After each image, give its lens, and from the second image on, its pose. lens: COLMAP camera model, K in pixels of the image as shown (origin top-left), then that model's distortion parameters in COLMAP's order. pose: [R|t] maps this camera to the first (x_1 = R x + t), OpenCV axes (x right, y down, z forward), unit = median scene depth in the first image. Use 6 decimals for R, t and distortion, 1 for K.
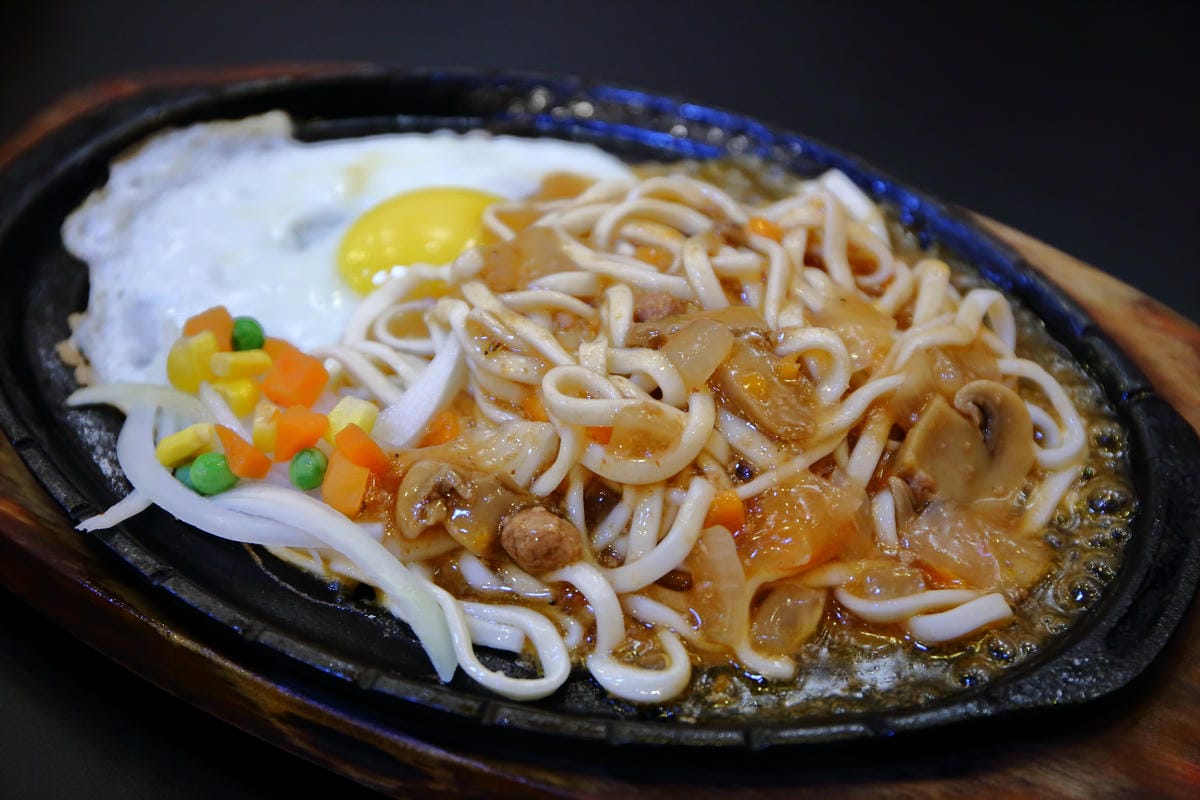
lens RADIAL K [[2428.5, 0, 599.8], [0, 2428.5, 398.7], [0, 0, 1]] dist [0.090446, 0.000000]
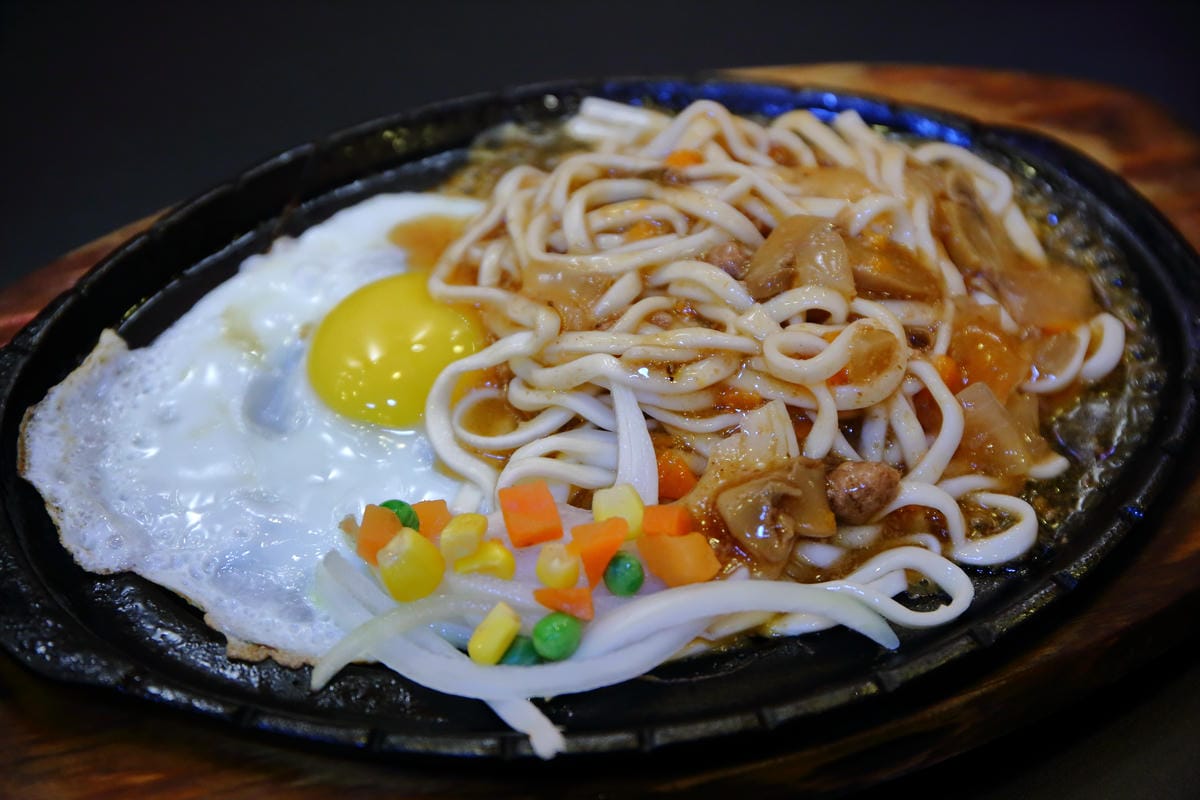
lens RADIAL K [[2301.3, 0, 600.0], [0, 2301.3, 400.7], [0, 0, 1]] dist [0.082835, 0.000000]
pose [[0.621517, -0.517587, 0.588065, -0.637287], [0.473496, 0.846218, 0.244370, -0.260847], [-0.624114, 0.126566, 0.771014, 0.299818]]
